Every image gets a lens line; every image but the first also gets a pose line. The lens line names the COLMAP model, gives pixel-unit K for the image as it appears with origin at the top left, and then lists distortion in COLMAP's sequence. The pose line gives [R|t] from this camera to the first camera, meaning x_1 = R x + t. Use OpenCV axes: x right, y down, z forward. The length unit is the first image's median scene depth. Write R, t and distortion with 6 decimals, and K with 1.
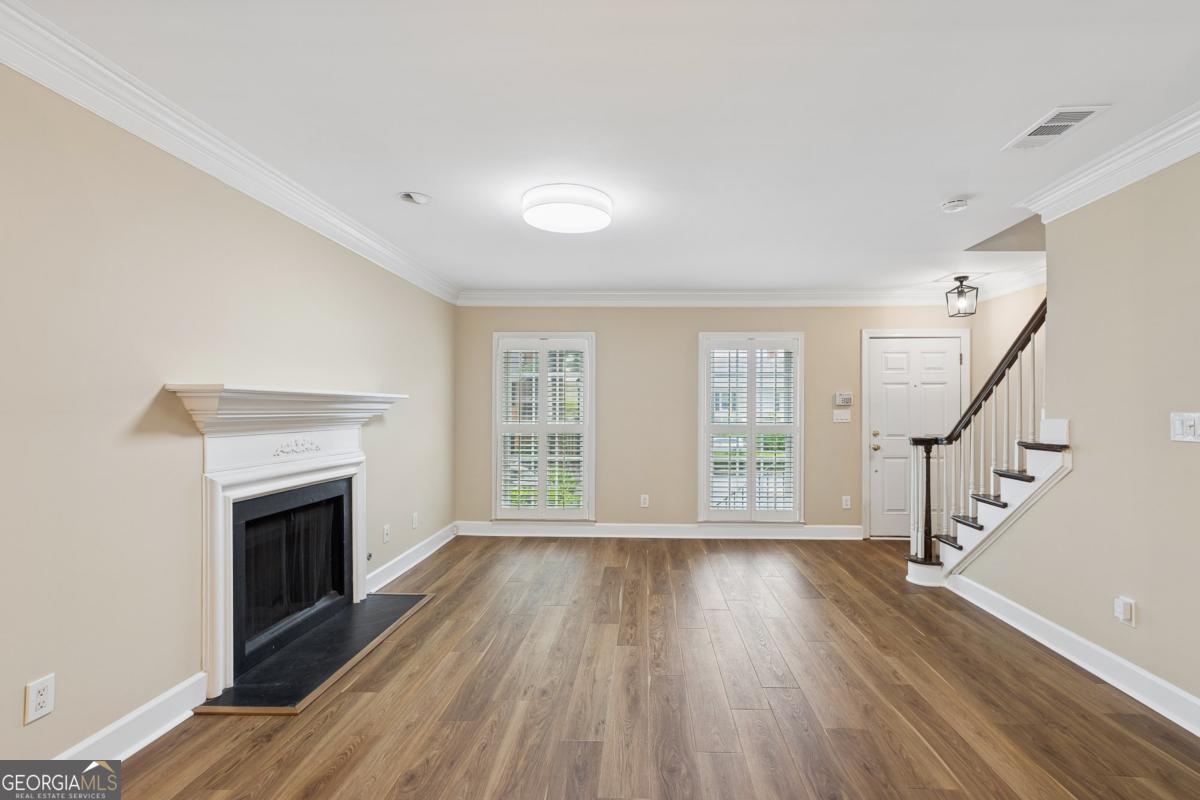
lens RADIAL K [[555.4, 0, 640.5], [0, 555.4, 399.5], [0, 0, 1]] dist [0.020632, 0.000655]
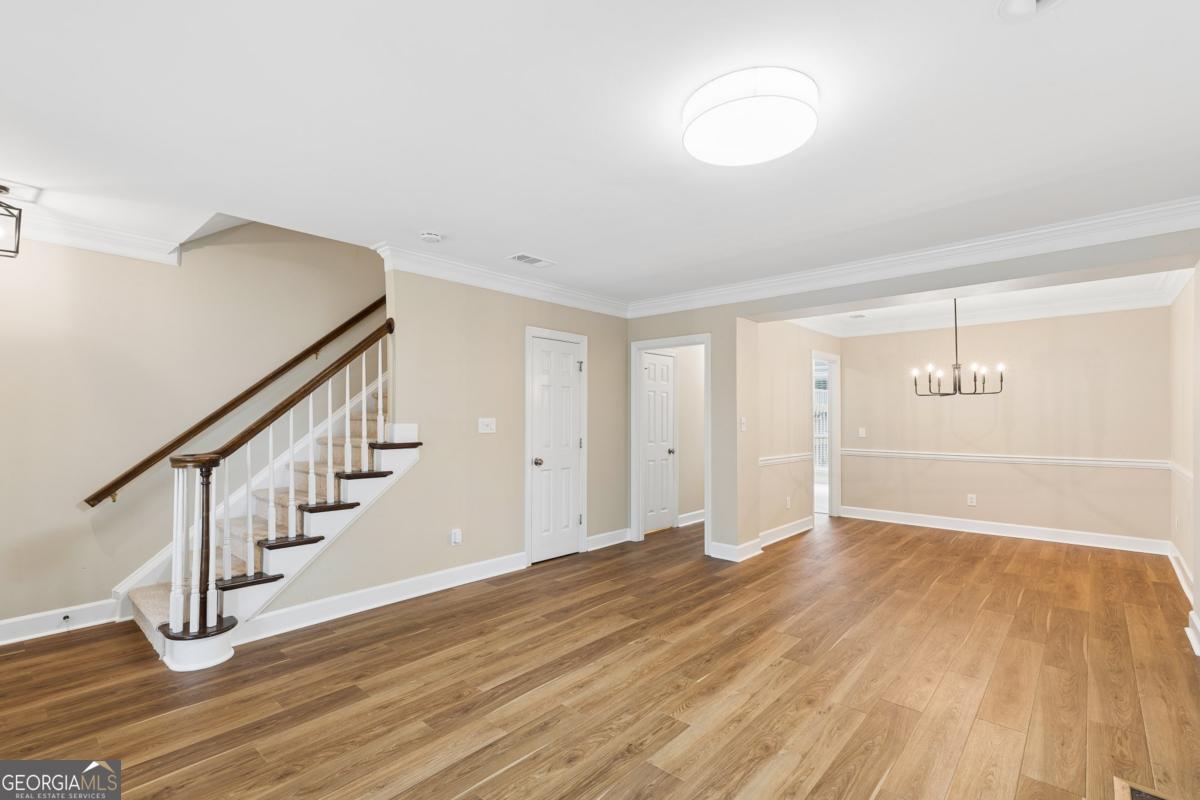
lens RADIAL K [[546.3, 0, 600.0], [0, 546.3, 400.0], [0, 0, 1]] dist [0.008858, 0.000268]
pose [[-0.753329, 0.019057, 0.657368, -0.463137], [-0.016038, 0.998750, -0.047332, 0.034059], [-0.657449, -0.046200, -0.752082, 1.710456]]
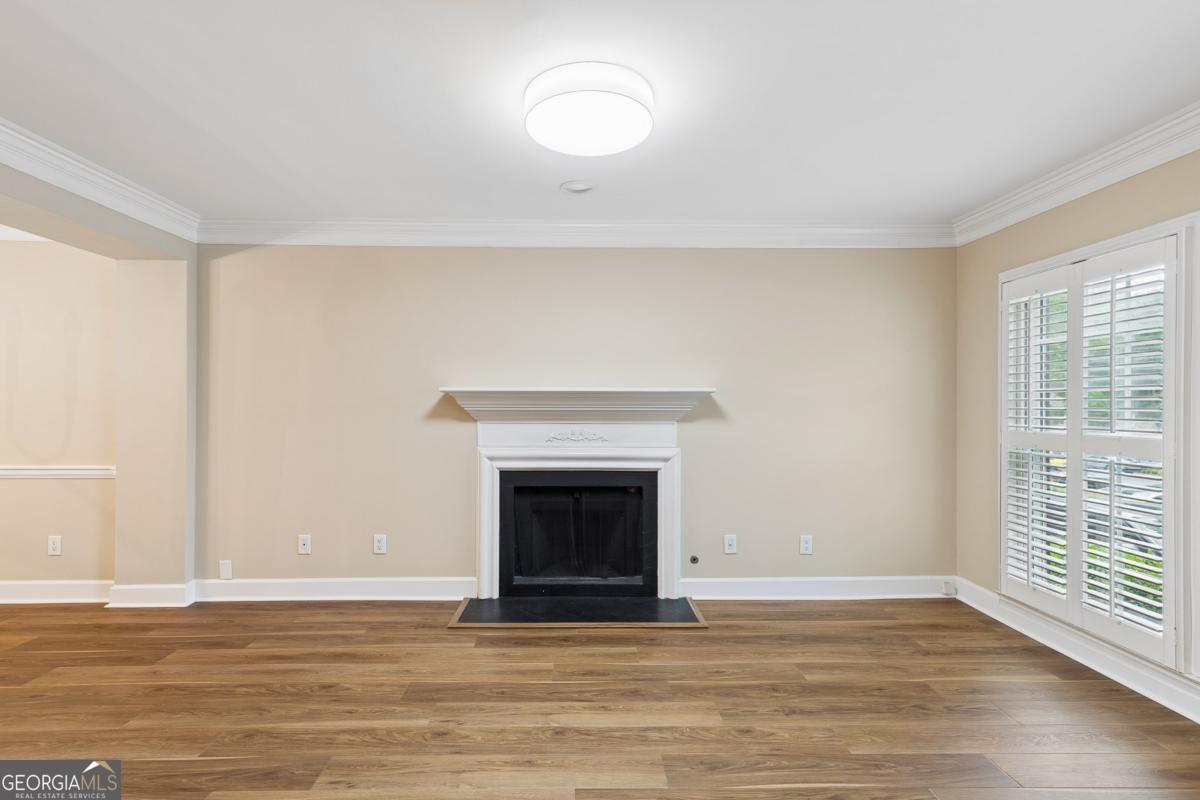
lens RADIAL K [[547.1, 0, 574.4], [0, 547.1, 405.6], [0, 0, 1]] dist [0.011272, 0.000295]
pose [[0.023159, -0.002484, -0.999729, 0.575558], [0.016030, 0.999869, -0.002113, 0.023183], [0.999603, -0.015977, 0.023195, 1.017154]]
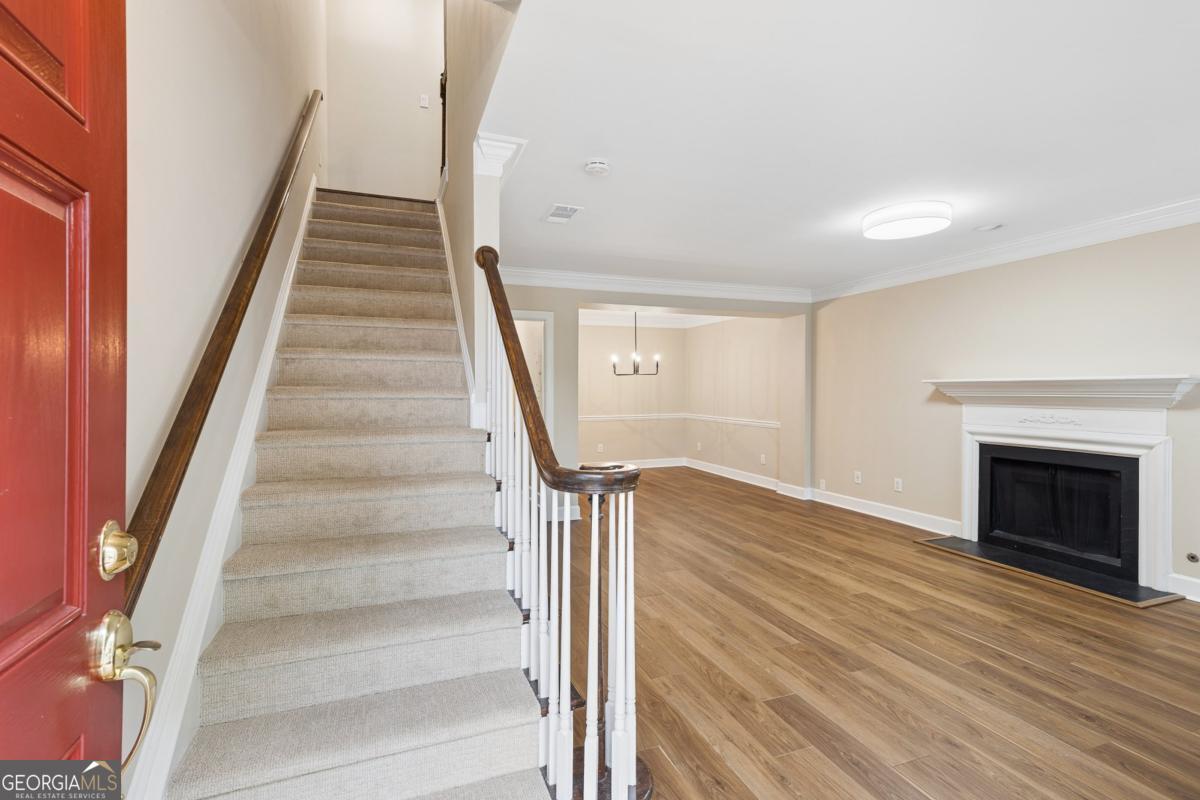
lens RADIAL K [[538.7, 0, 598.8], [0, 538.7, 387.4], [0, 0, 1]] dist [-0.000046, 0.000088]
pose [[-0.932983, -0.003630, -0.359901, 0.914005], [0.005502, 0.999688, -0.024346, 0.035023], [0.359877, -0.024695, -0.932673, 1.915149]]
